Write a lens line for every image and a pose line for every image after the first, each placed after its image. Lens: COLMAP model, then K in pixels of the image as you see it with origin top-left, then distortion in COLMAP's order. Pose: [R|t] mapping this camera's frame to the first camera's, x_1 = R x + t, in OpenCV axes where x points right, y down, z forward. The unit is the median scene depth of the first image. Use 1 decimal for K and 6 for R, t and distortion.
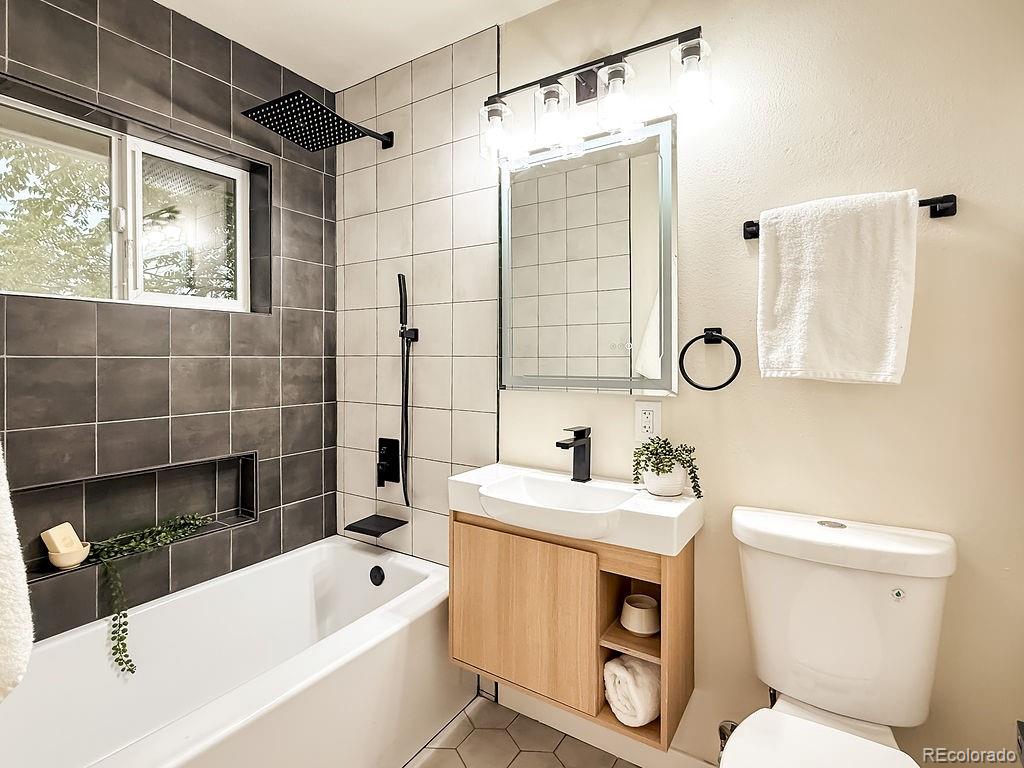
lens RADIAL K [[505.3, 0, 504.2], [0, 505.3, 349.3], [0, 0, 1]] dist [0.001011, 0.000930]
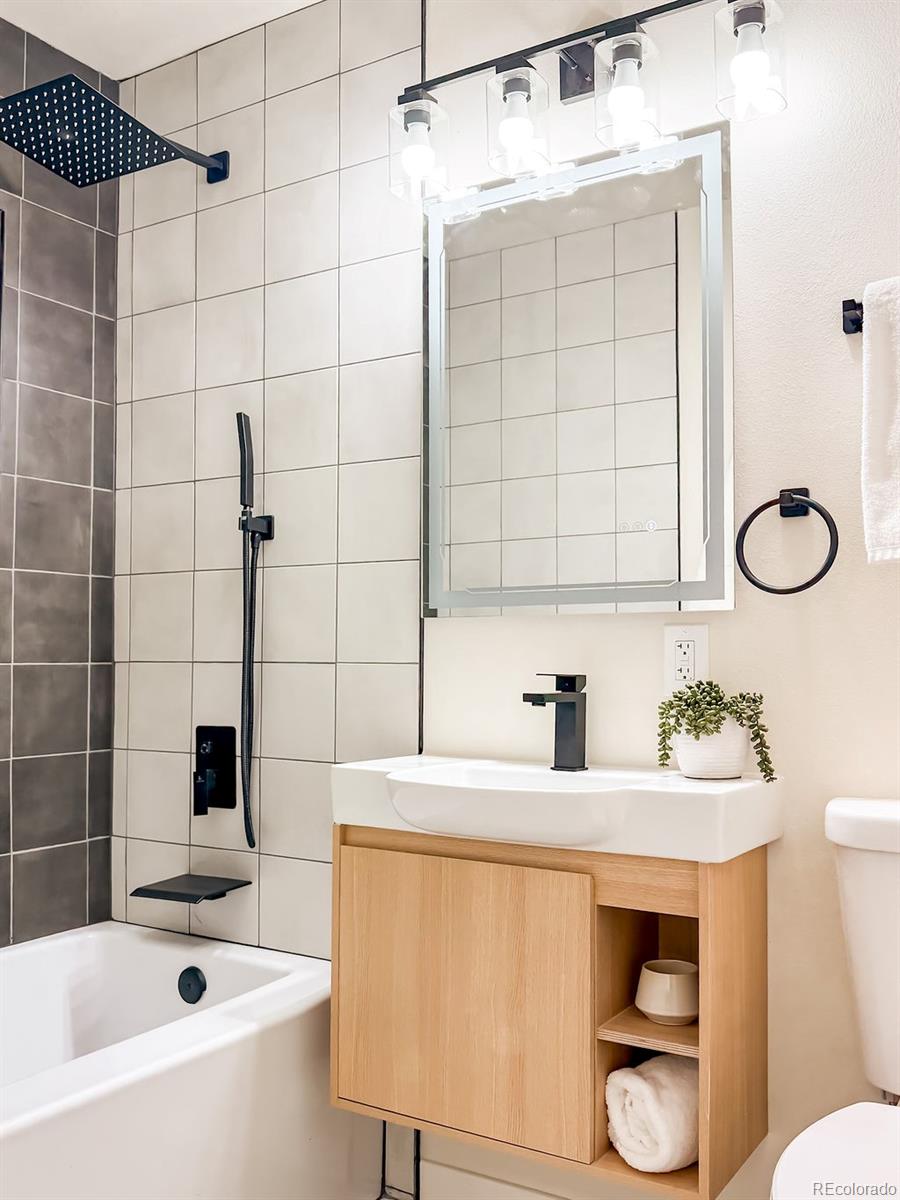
lens RADIAL K [[1083.4, 0, 450.6], [0, 1083.4, 611.9], [0, 0, 1]] dist [0.035594, -0.093699]
pose [[0.999897, 0.002553, 0.014138, 0.003542], [-0.002294, 0.999829, -0.018335, 0.105413], [-0.014183, 0.018300, 0.999732, -0.199415]]
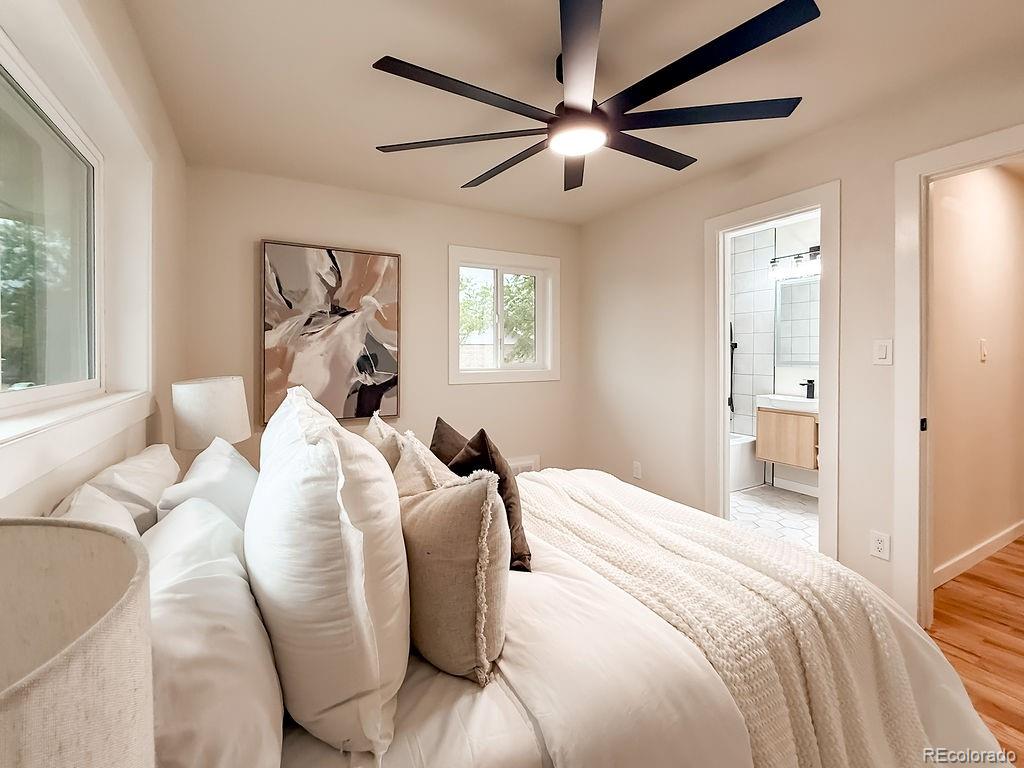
lens RADIAL K [[449.3, 0, 511.2], [0, 449.3, 353.4], [0, 0, 1]] dist [-0.001394, -0.000085]
pose [[0.880006, 0.002730, -0.474954, -0.124681], [0.010387, 0.999634, 0.024992, -0.070986], [0.474848, -0.026927, 0.879656, -1.959311]]
